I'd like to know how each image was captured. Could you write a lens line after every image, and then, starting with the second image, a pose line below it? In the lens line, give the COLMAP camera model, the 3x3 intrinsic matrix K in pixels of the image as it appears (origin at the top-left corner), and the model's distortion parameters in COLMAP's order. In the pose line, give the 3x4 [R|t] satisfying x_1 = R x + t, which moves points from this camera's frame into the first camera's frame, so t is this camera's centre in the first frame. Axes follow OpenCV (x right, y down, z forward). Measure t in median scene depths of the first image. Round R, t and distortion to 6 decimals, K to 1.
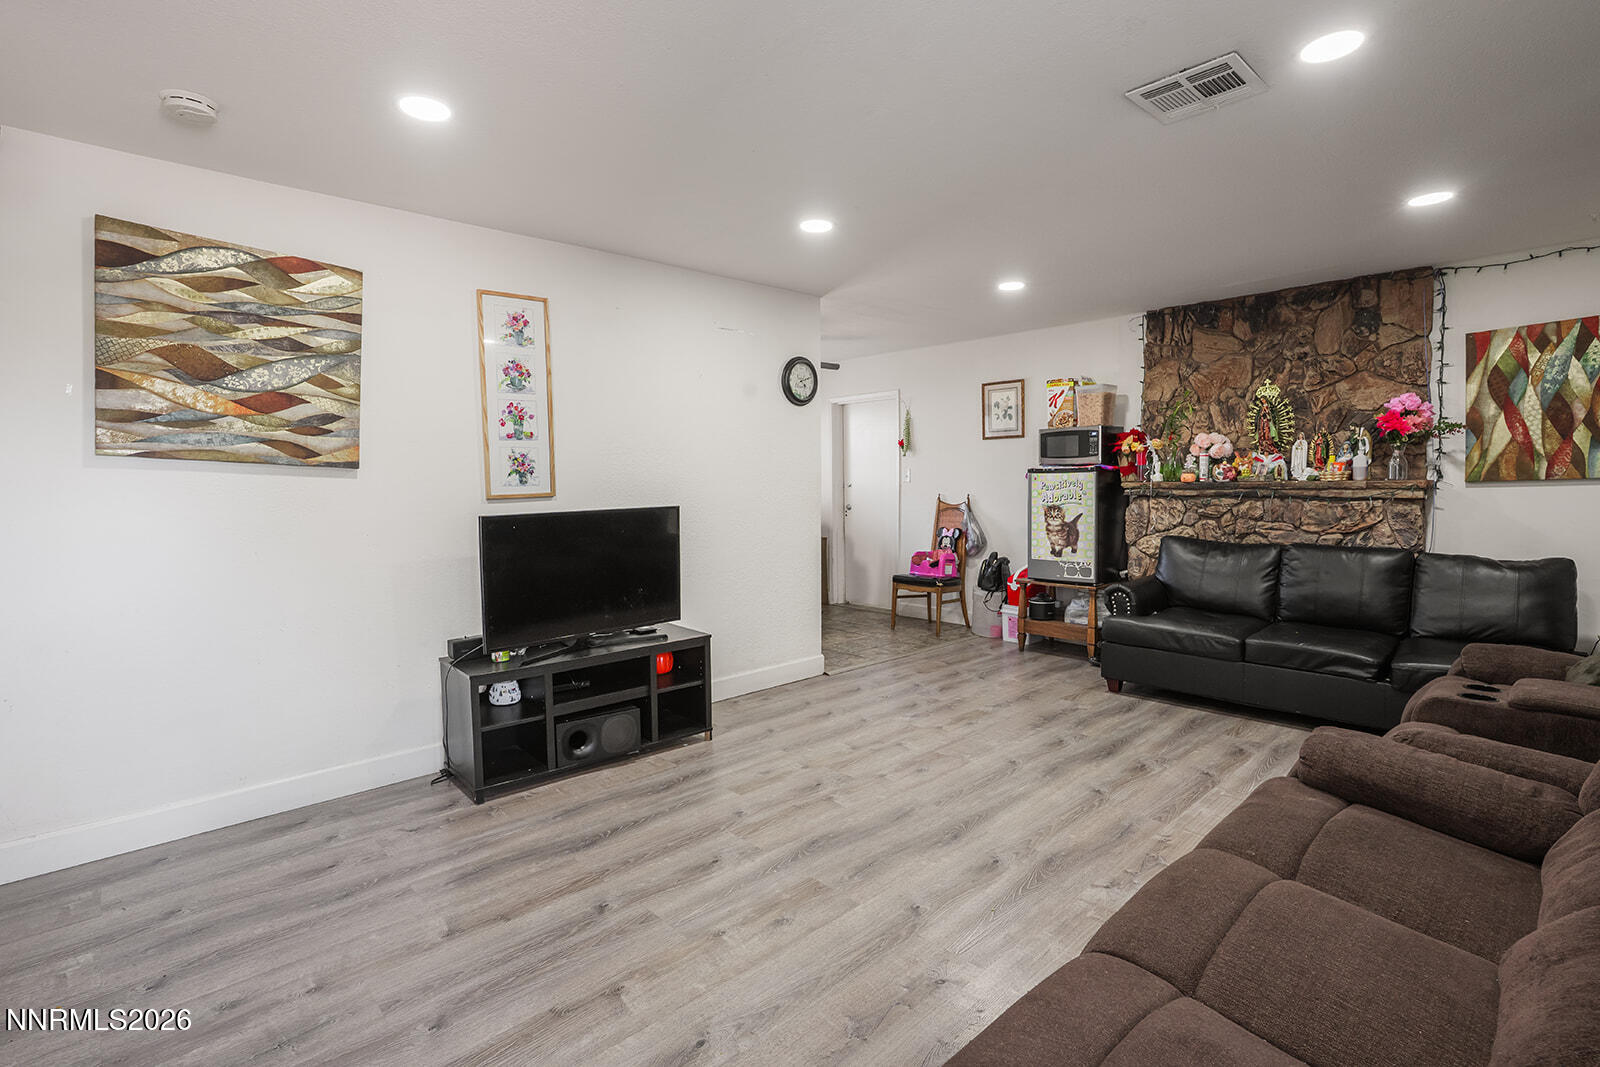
lens RADIAL K [[751.6, 0, 807.2], [0, 751.6, 532.8], [0, 0, 1]] dist [-0.003410, 0.000844]
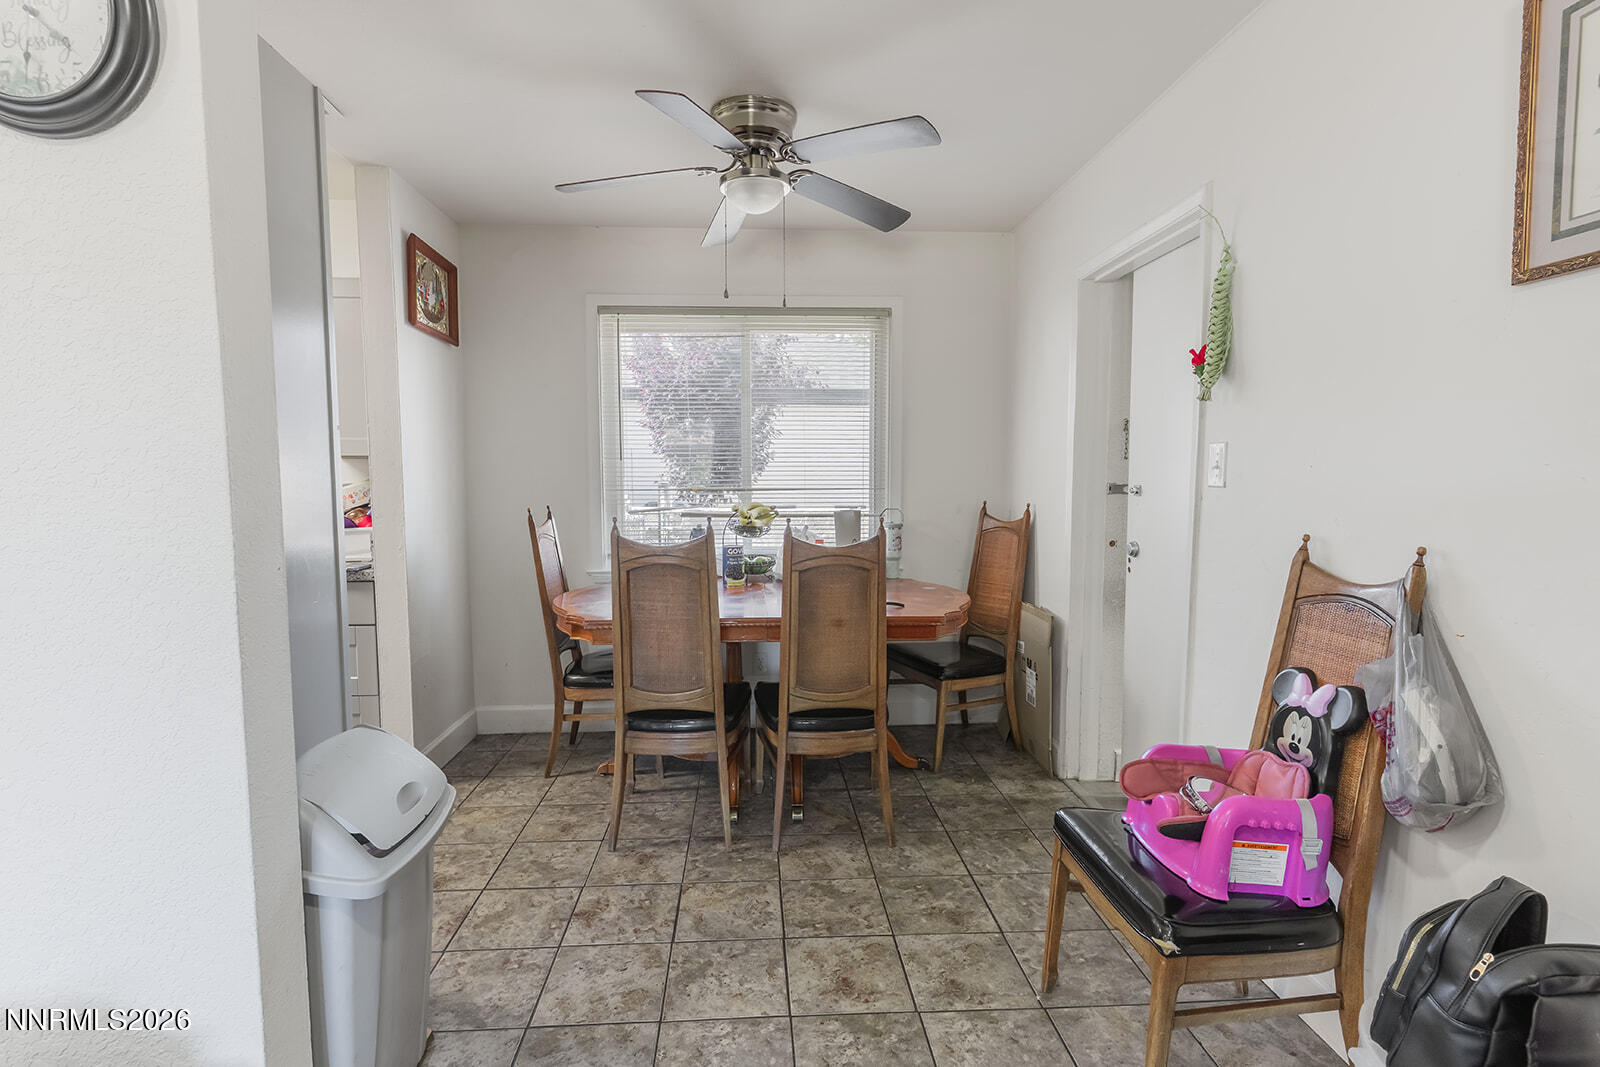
lens RADIAL K [[751.6, 0, 796.6], [0, 751.6, 524.9], [0, 0, 1]] dist [-0.003410, 0.000844]
pose [[0.771581, 0.046280, -0.634446, 0.278658], [-0.044223, 0.998839, 0.019079, -0.069969], [0.634592, 0.013337, 0.772732, 0.932861]]
